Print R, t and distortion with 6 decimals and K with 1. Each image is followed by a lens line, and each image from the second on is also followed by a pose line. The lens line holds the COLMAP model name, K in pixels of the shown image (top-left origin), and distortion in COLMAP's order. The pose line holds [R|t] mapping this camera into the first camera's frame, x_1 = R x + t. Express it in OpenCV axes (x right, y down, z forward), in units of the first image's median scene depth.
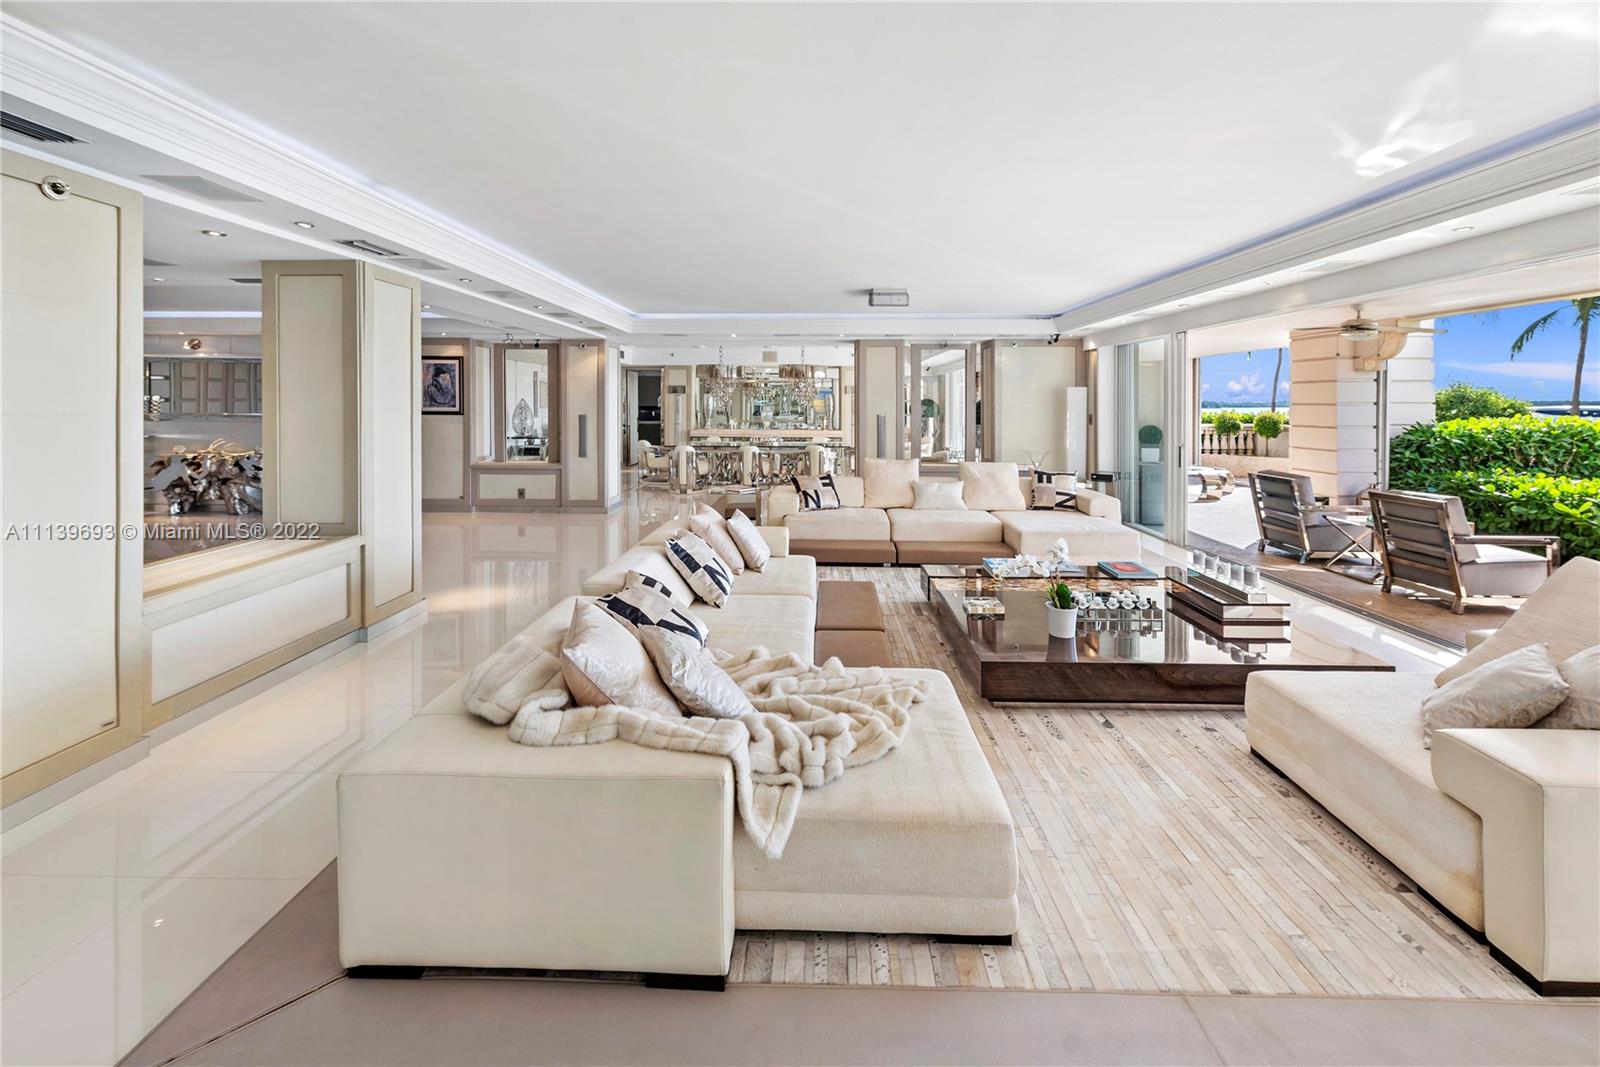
lens RADIAL K [[660.6, 0, 800.3], [0, 660.6, 409.2], [0, 0, 1]] dist [0.012606, -0.004510]
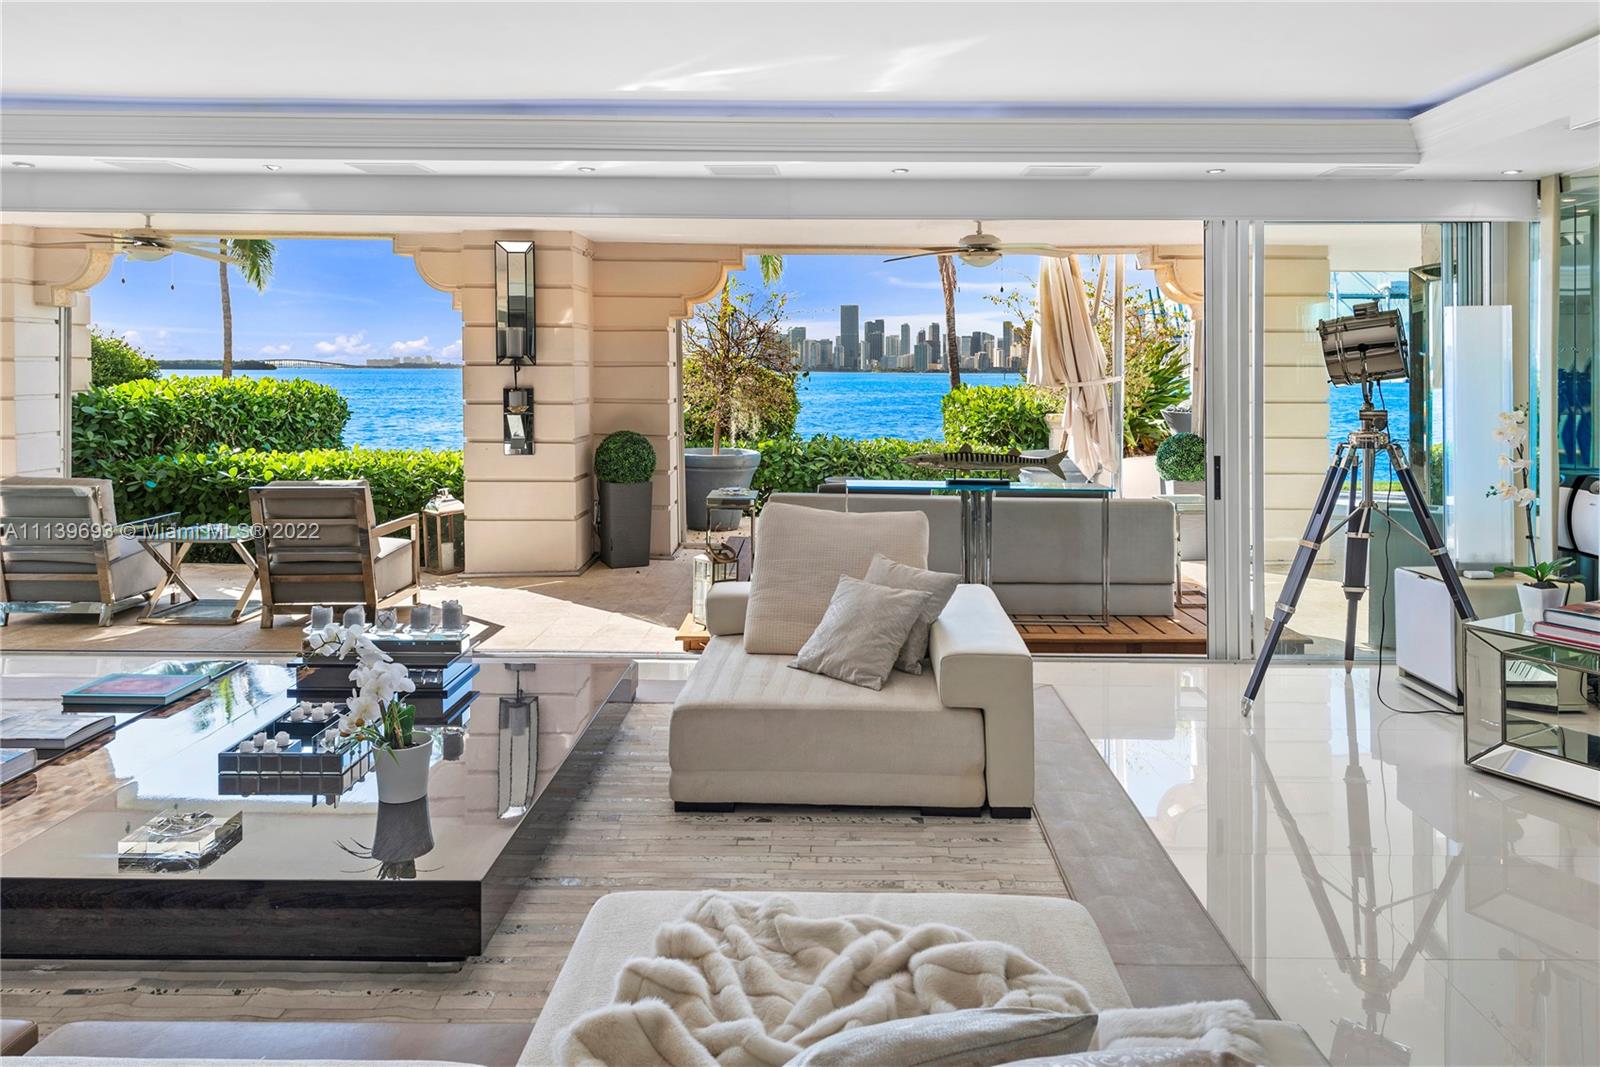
lens RADIAL K [[1110.3, 0, 830.0], [0, 1110.3, 394.8], [0, 0, 1]] dist [0.025003, -0.016578]
pose [[-0.024518, -0.023916, 0.999413, -0.247549], [-0.001457, 0.999714, 0.023887, -0.000925], [-0.999698, -0.000870, -0.024546, 0.340923]]
